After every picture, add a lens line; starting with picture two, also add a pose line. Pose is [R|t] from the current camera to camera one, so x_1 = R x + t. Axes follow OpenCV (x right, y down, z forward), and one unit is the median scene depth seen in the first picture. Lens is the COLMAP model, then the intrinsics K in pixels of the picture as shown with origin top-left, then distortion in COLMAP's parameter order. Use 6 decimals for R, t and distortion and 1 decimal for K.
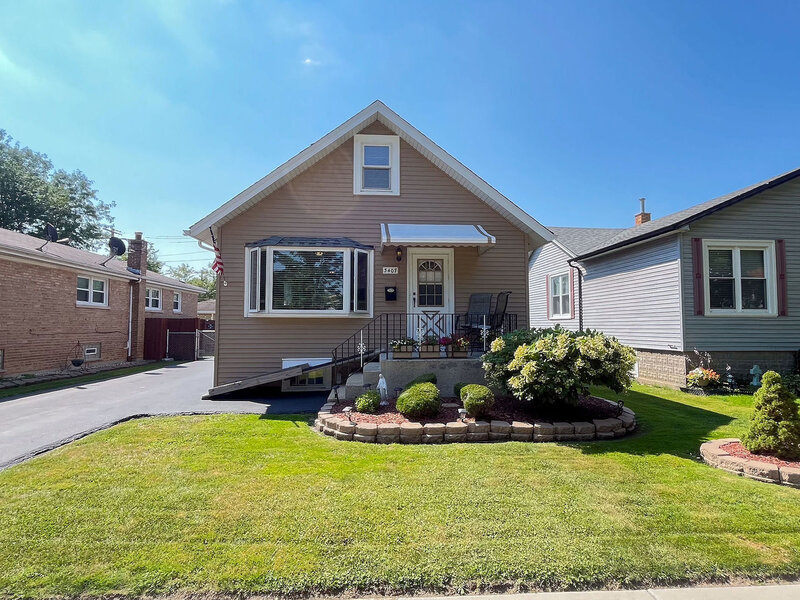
lens RADIAL K [[446.7, 0, 400.0], [0, 446.7, 300.0], [0, 0, 1]] dist [0.001203, 0.000140]
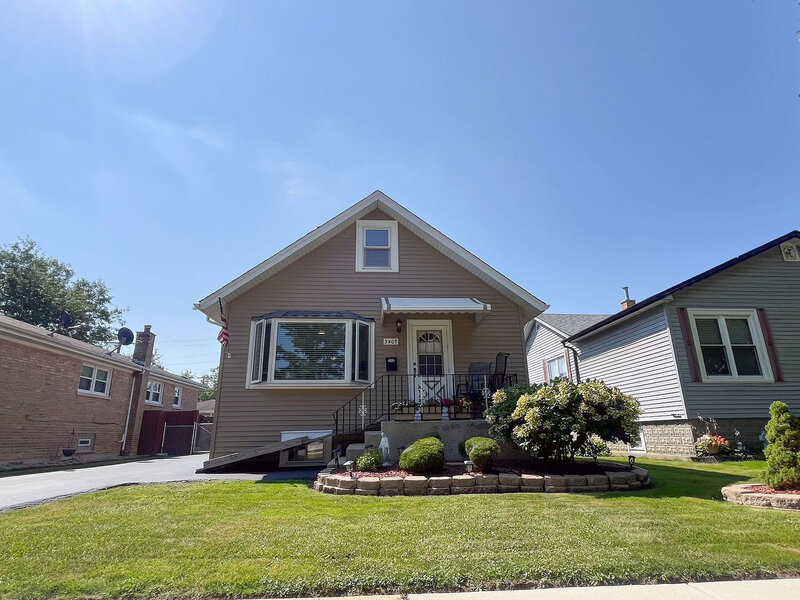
lens RADIAL K [[433.1, 0, 400.0], [0, 433.1, 300.0], [0, 0, 1]] dist [0.001360, -0.000222]
pose [[0.999876, -0.014672, 0.005736, -0.004807], [0.015622, 0.970469, -0.240720, 0.085468], [-0.002034, 0.240780, 0.970578, 0.007421]]
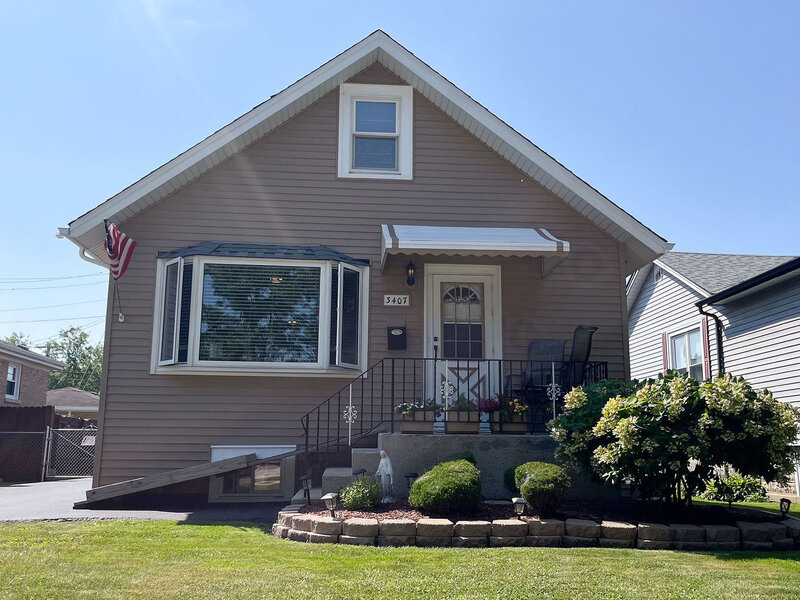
lens RADIAL K [[806.3, 0, 400.0], [0, 806.3, 300.0], [0, 0, 1]] dist [0.078103, -0.141902]
pose [[0.999950, 0.009105, -0.004025, -0.012820], [-0.009559, 0.991090, -0.132850, 0.082350], [0.002779, 0.132882, 0.991128, -0.085592]]
